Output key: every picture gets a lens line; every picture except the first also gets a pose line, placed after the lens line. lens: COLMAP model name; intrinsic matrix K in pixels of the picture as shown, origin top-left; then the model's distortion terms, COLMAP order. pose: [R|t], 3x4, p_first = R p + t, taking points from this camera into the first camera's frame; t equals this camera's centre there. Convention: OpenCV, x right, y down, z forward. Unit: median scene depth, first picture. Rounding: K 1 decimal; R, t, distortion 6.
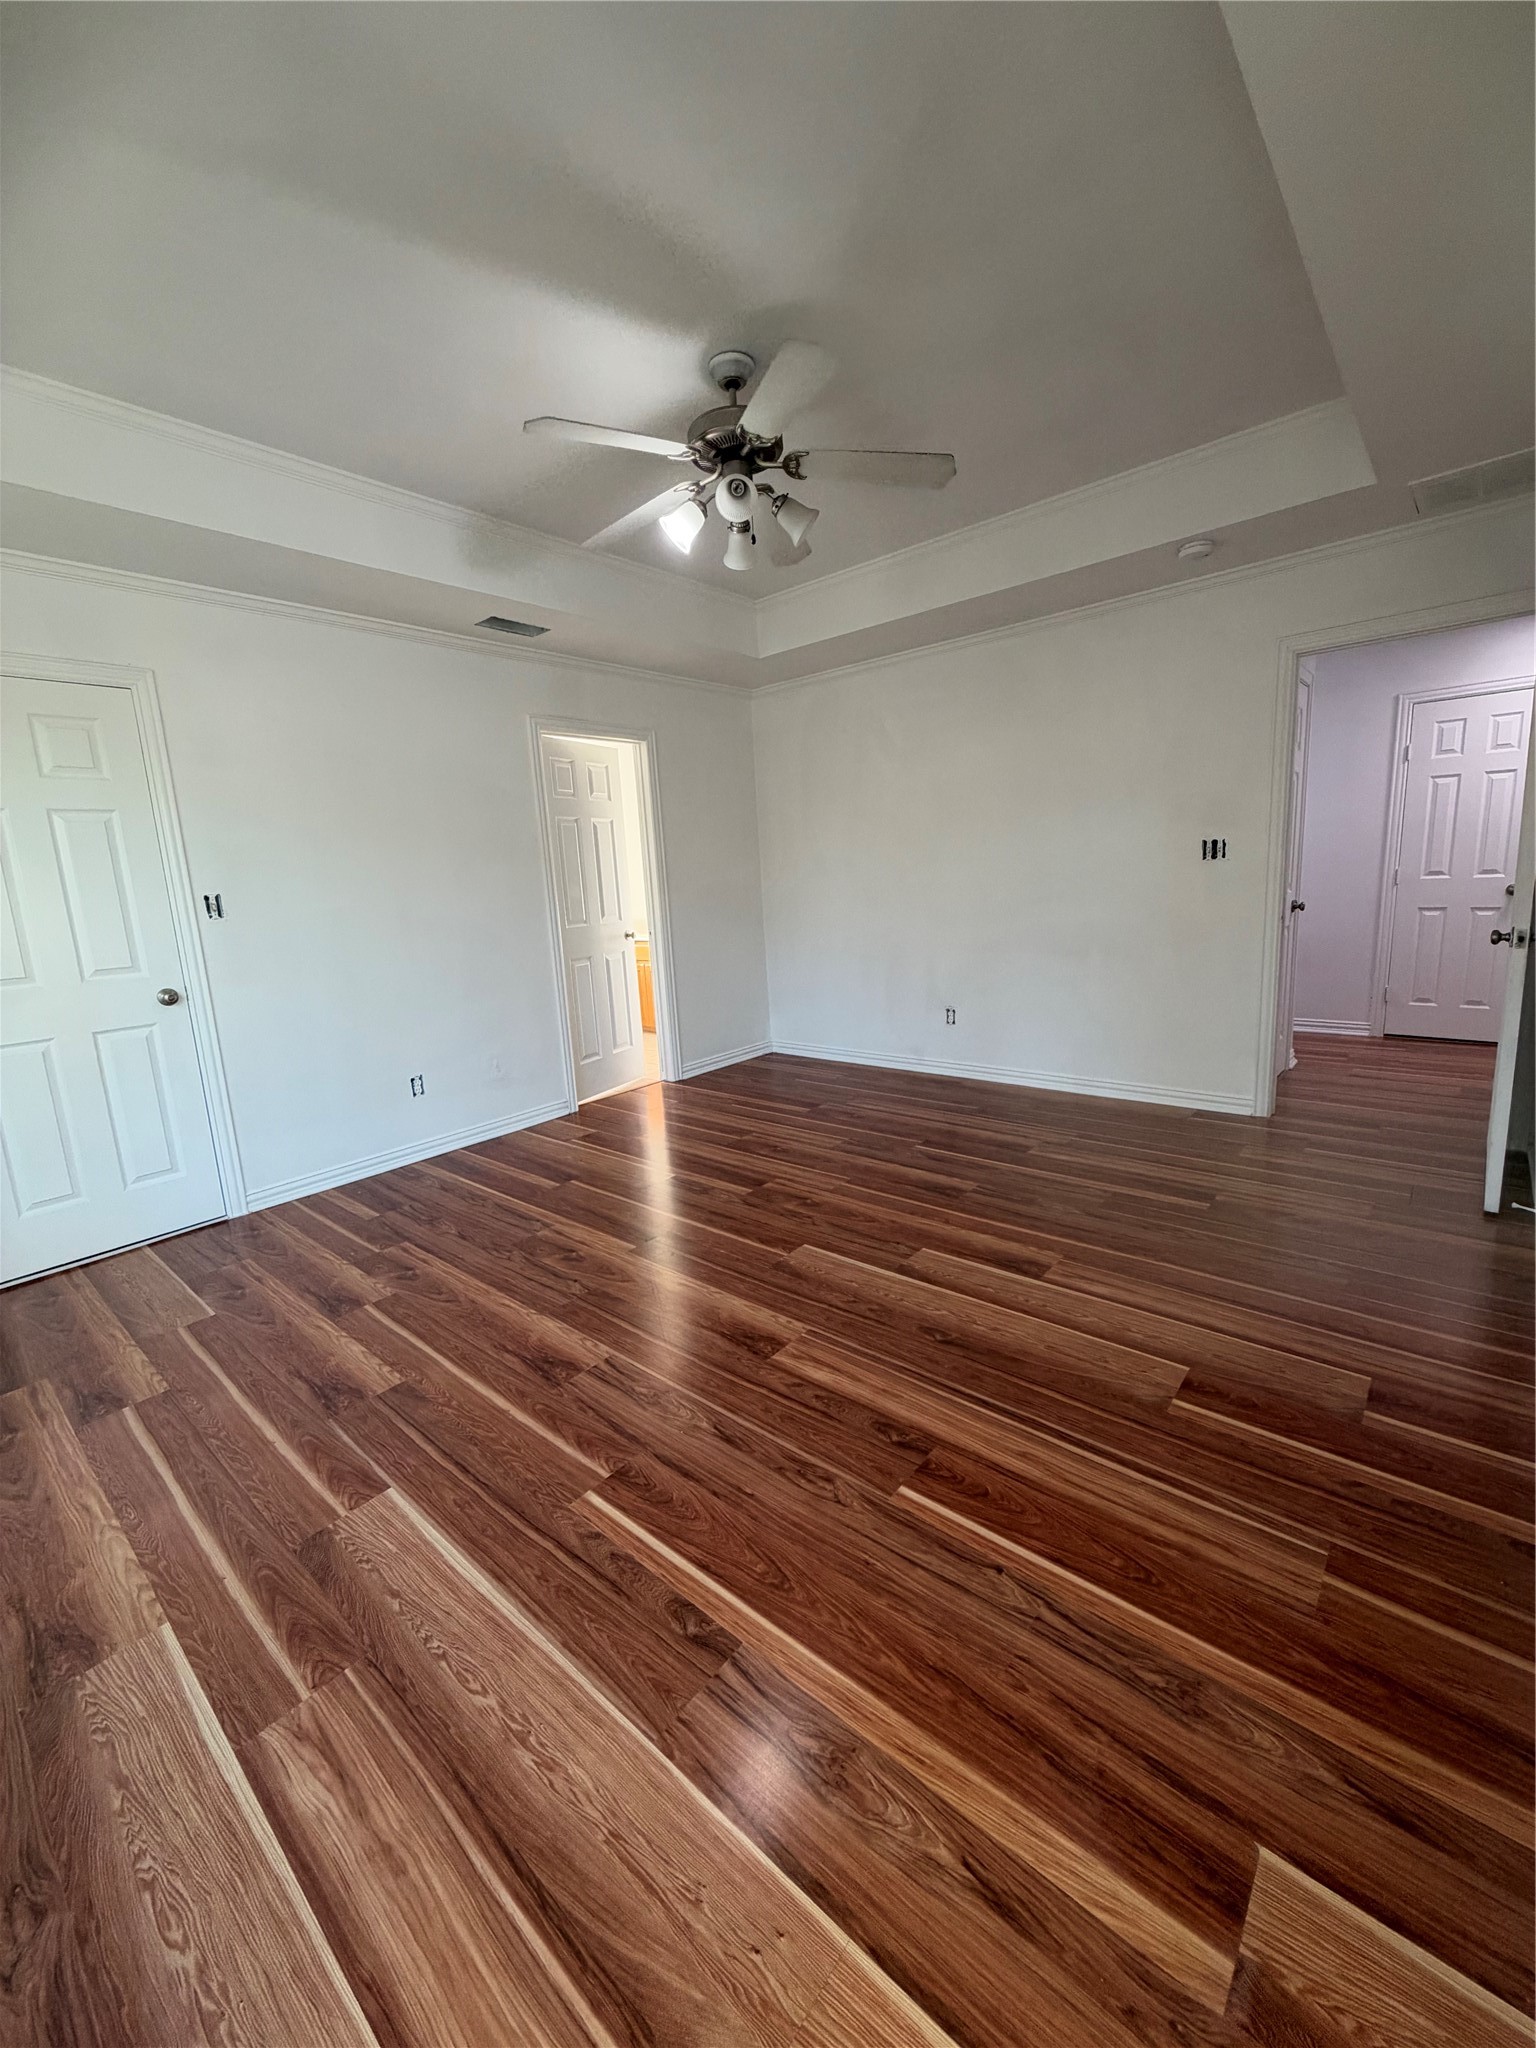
lens RADIAL K [[813.1, 0, 770.8], [0, 813.1, 1021.3], [0, 0, 1]] dist [0.006785, 0.000771]
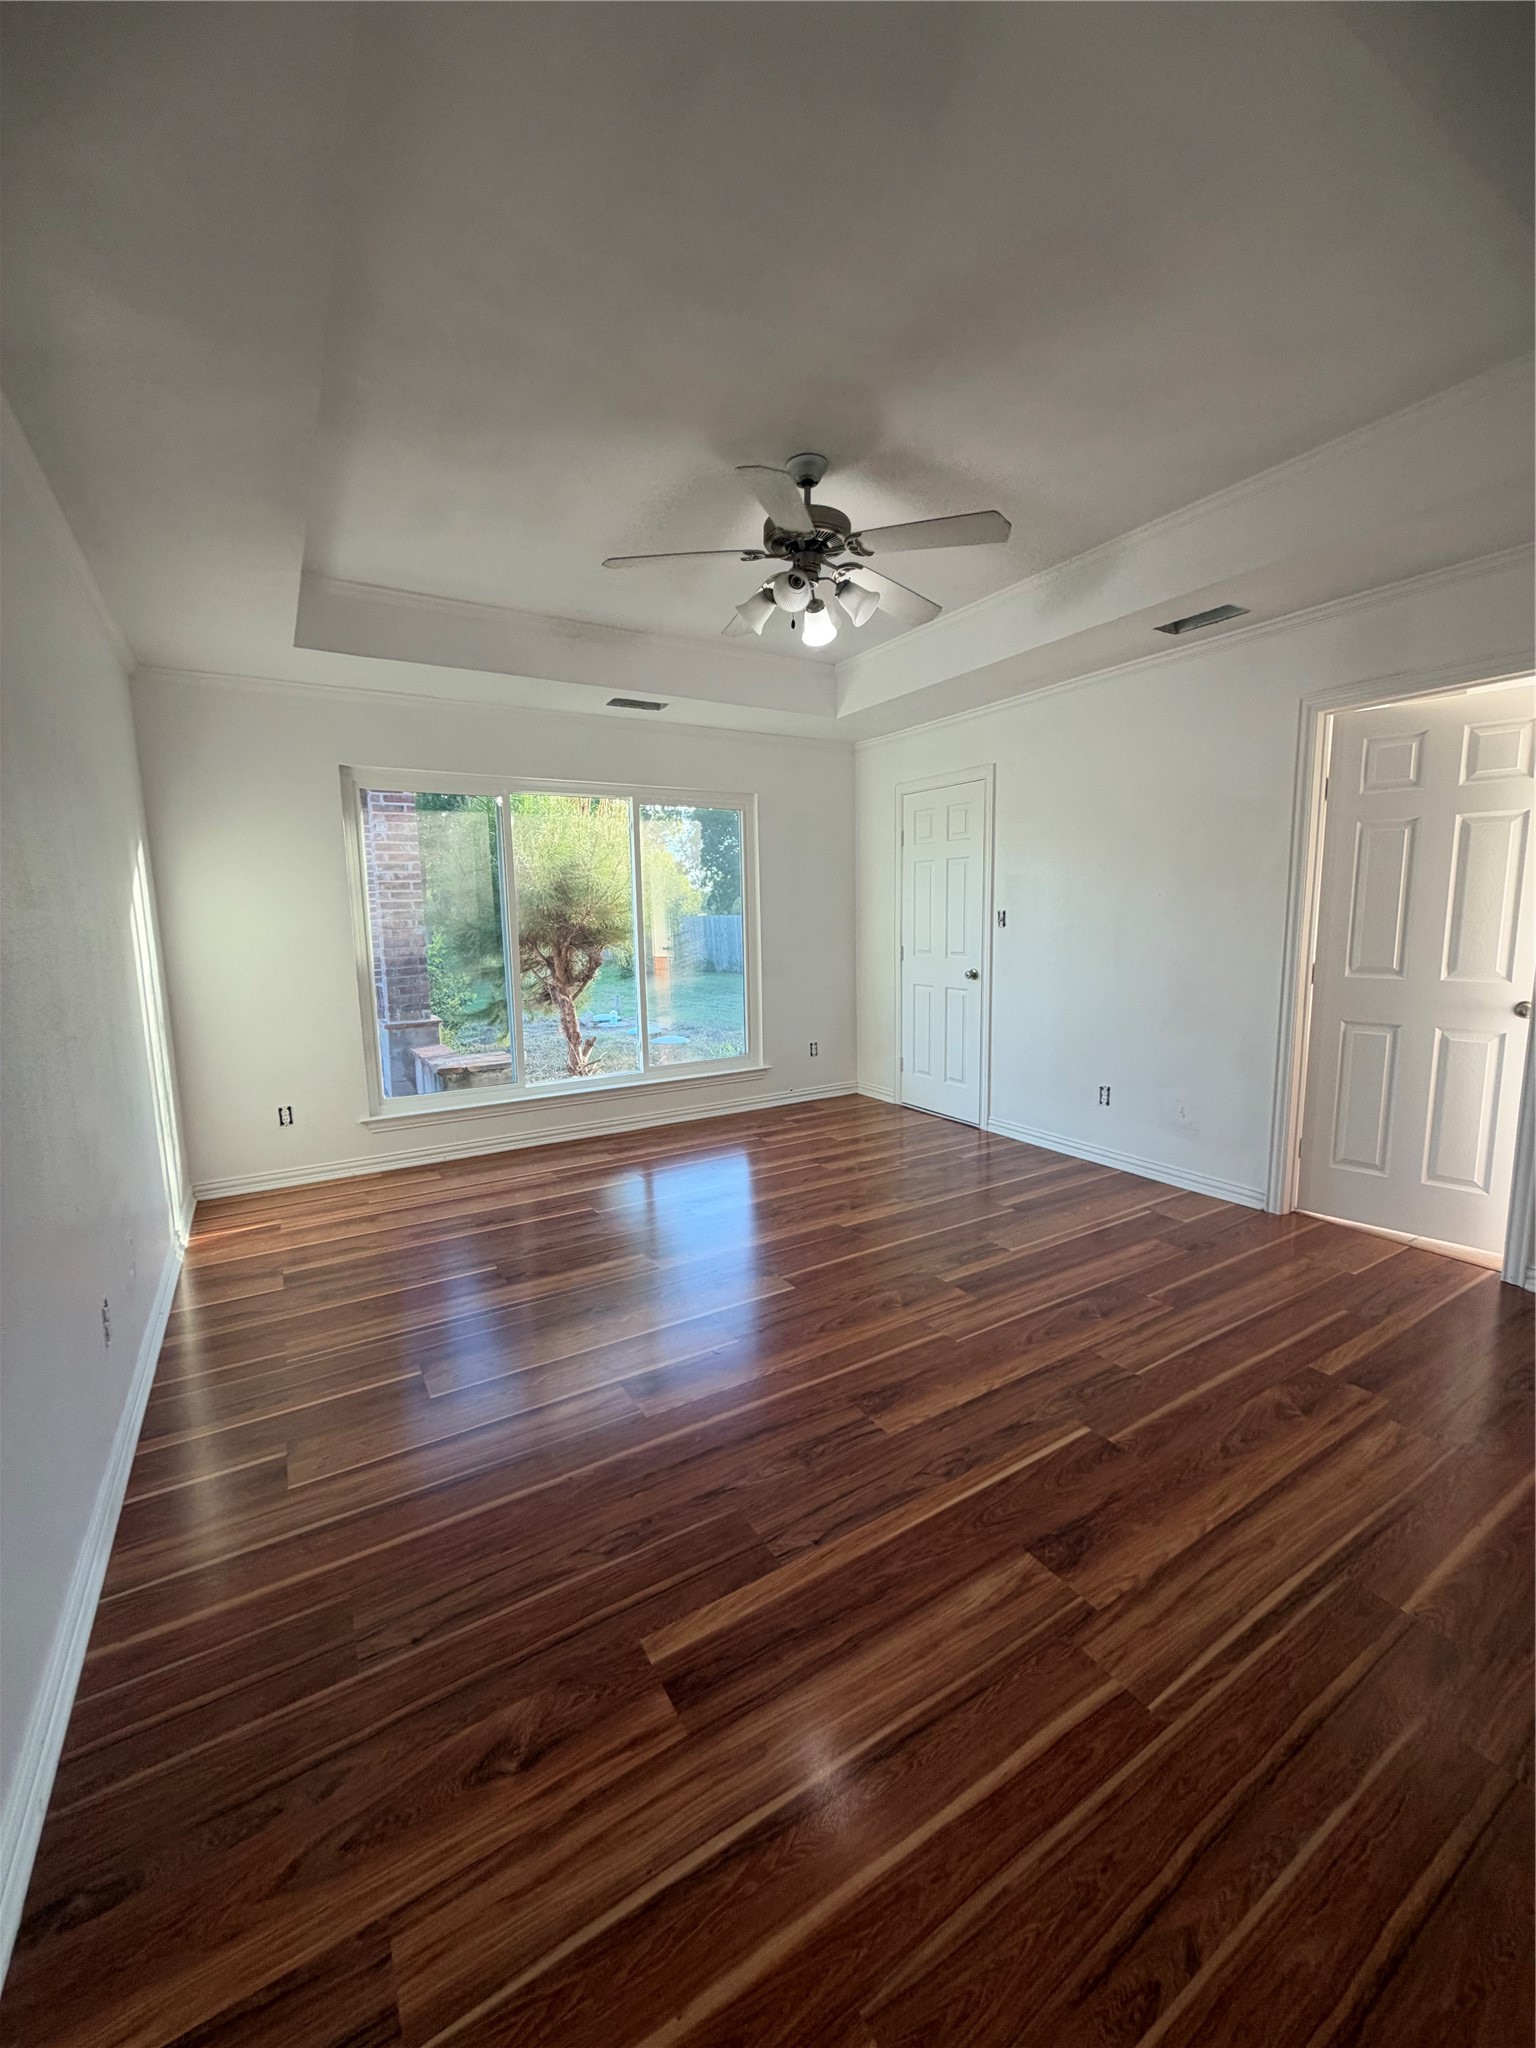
lens RADIAL K [[813.1, 0, 774.4], [0, 813.1, 1036.1], [0, 0, 1]] dist [0.006785, 0.000771]
pose [[-0.296874, 0.206792, -0.932257, 0.776962], [-0.138554, 0.956611, 0.256316, -0.240717], [0.944811, 0.205261, -0.255342, 0.962413]]
